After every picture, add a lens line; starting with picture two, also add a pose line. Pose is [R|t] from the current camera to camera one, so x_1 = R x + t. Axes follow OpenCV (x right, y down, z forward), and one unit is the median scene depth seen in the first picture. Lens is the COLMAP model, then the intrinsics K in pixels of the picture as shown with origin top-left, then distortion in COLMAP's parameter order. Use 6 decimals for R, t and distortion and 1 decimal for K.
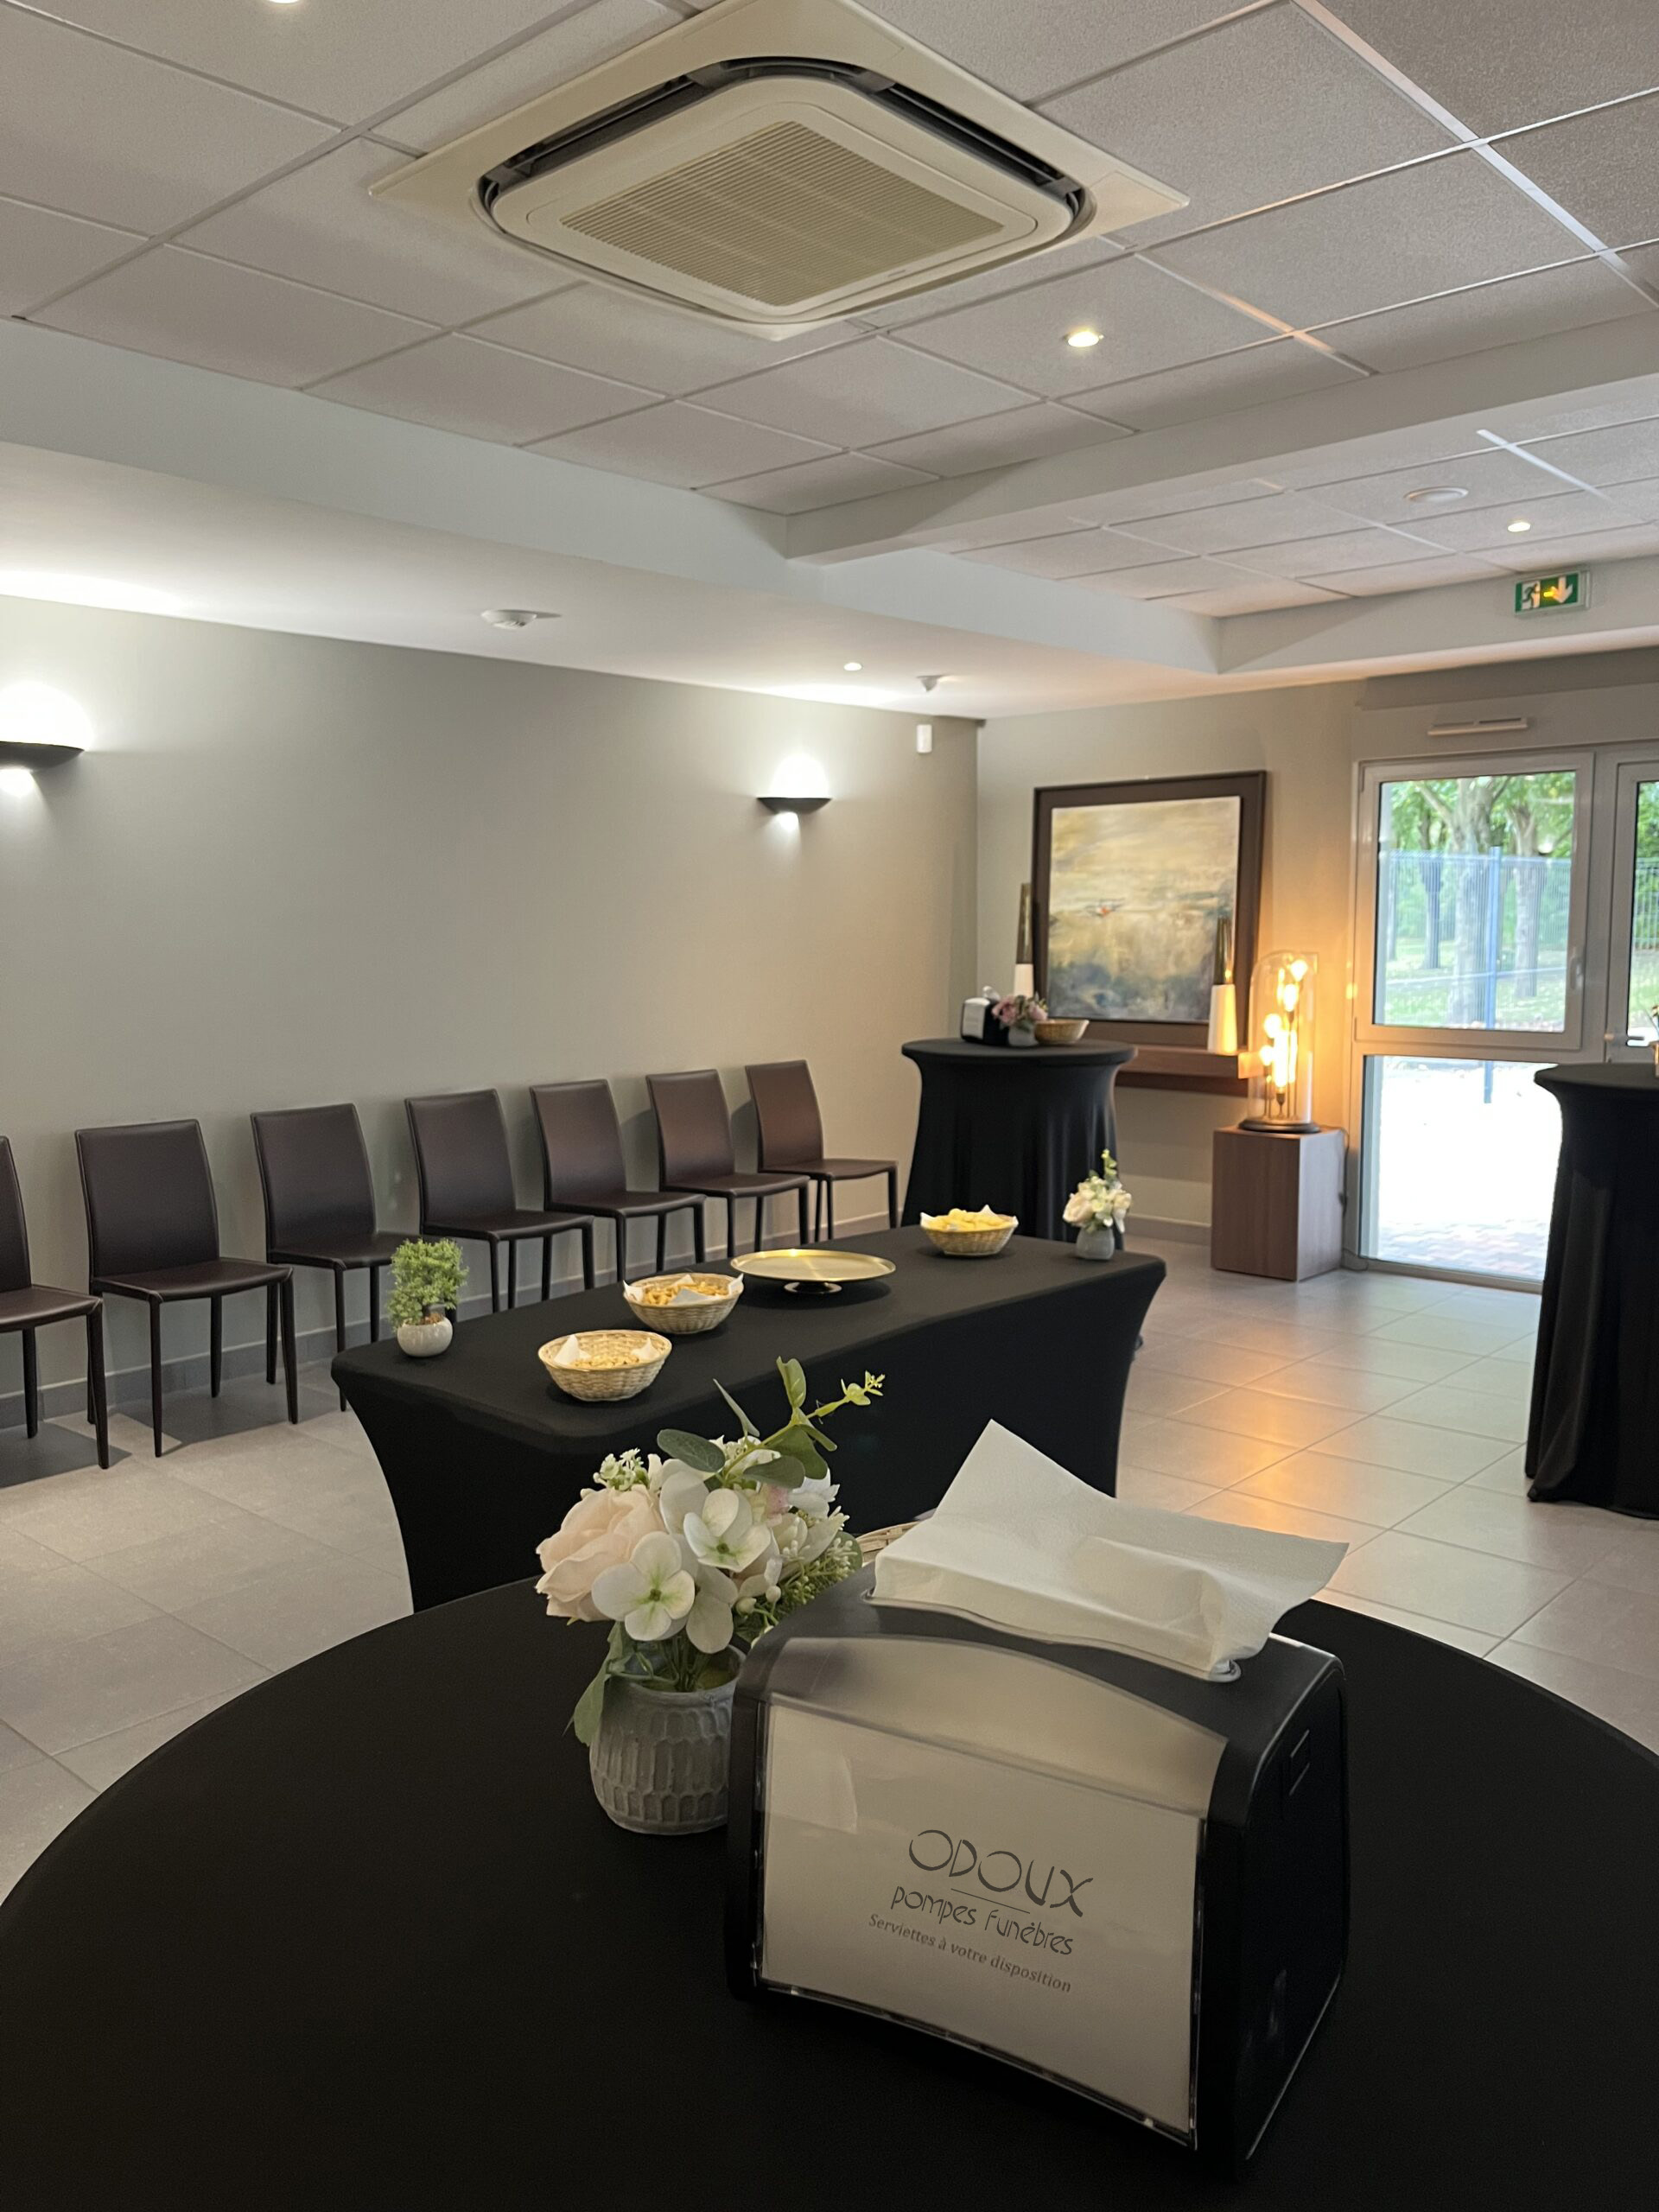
lens RADIAL K [[1667.6, 0, 829.5], [0, 1667.6, 1106.0], [0, 0, 1]] dist [0.053205, -0.075883]
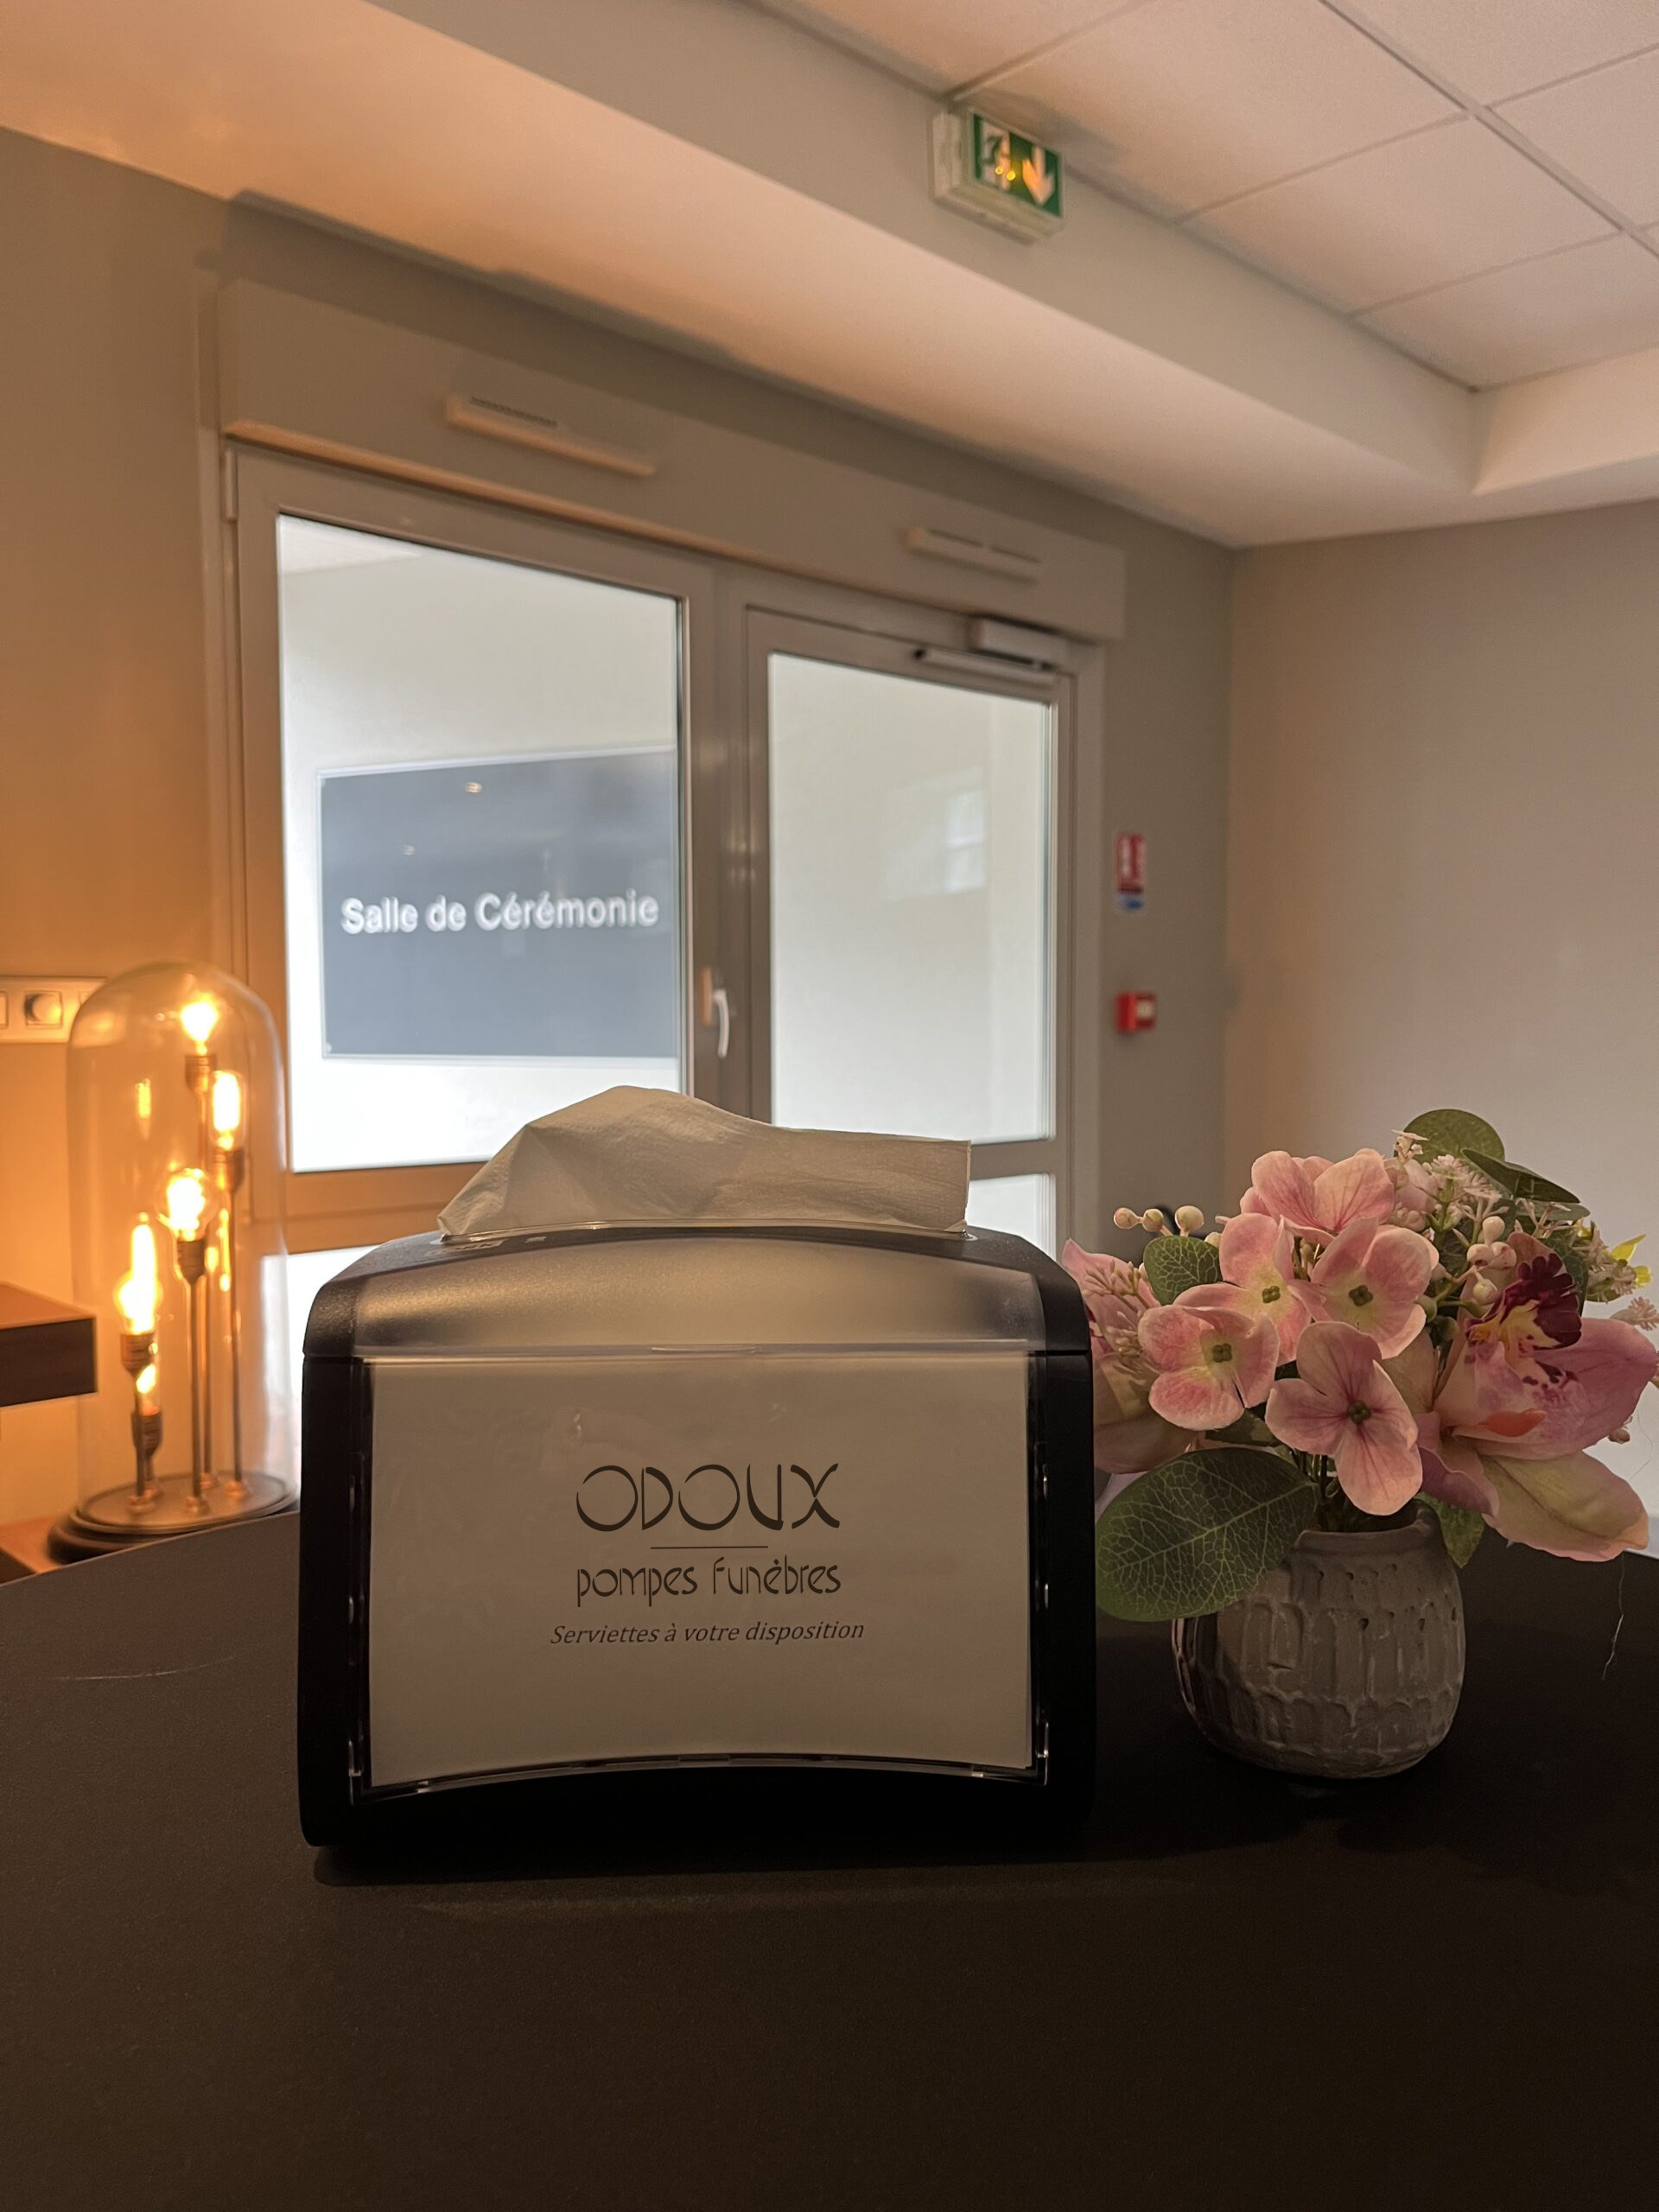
lens RADIAL K [[1667.6, 0, 829.5], [0, 1667.6, 1106.0], [0, 0, 1]] dist [0.053205, -0.075883]
pose [[0.082304, -0.037231, 0.995912, -0.025883], [0.108505, 0.993696, 0.028181, -0.055916], [-0.990683, 0.105742, 0.085825, 0.782534]]
